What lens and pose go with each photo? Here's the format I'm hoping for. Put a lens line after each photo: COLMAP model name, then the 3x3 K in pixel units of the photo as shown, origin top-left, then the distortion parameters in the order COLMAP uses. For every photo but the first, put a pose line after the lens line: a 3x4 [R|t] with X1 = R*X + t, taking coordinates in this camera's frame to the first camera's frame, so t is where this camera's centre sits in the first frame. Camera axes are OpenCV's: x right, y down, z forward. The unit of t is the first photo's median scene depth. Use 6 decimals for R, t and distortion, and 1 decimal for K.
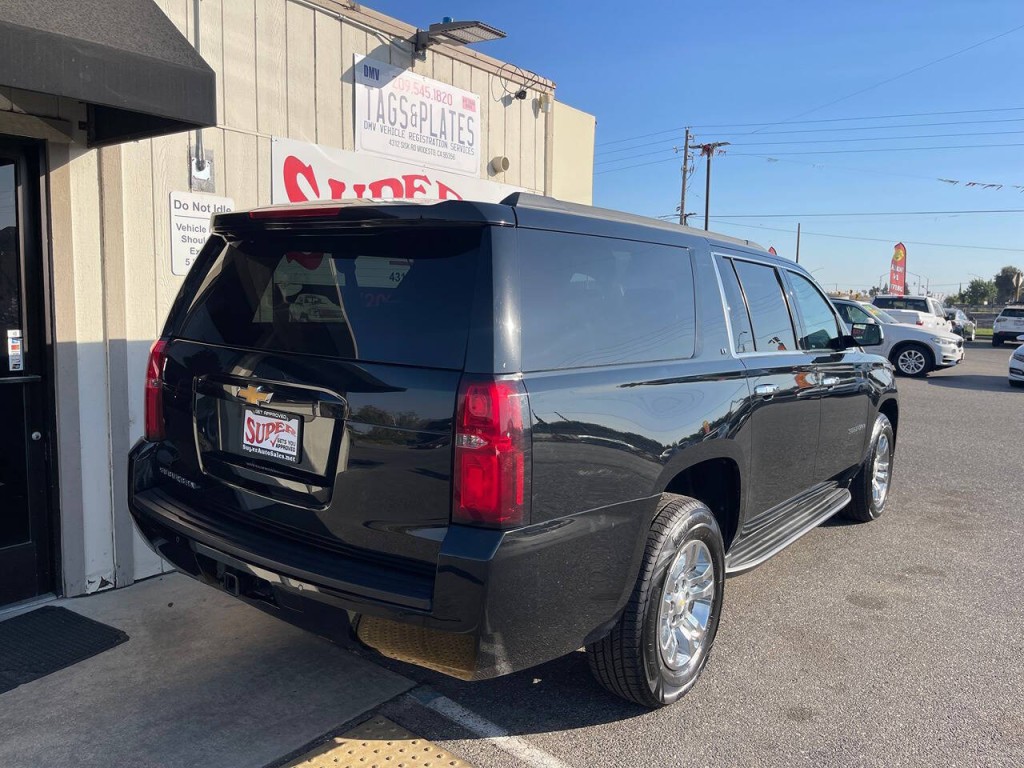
lens RADIAL K [[773.8, 0, 508.0], [0, 773.8, 377.6], [0, 0, 1]] dist [0.065657, -0.085878]
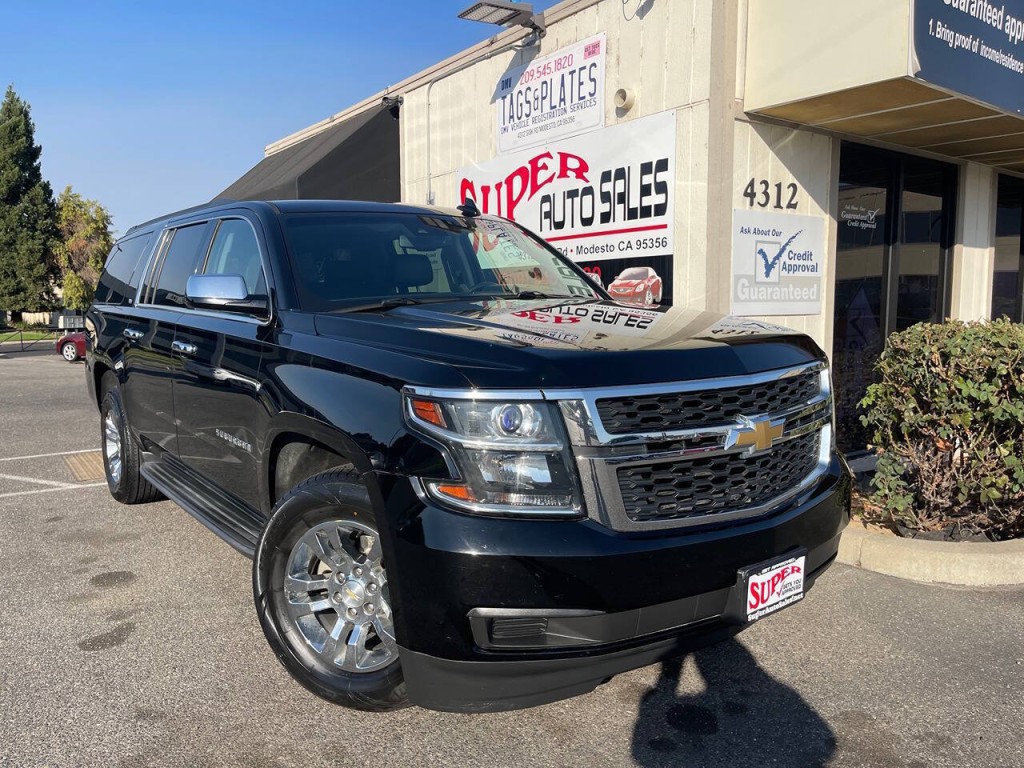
lens RADIAL K [[773.8, 0, 508.0], [0, 773.8, 377.6], [0, 0, 1]] dist [0.065657, -0.085878]
pose [[-0.272285, 0.071007, -0.959593, 0.939866], [-0.098187, 0.990017, 0.101119, -0.067950], [0.957194, 0.121753, -0.262595, 1.303125]]
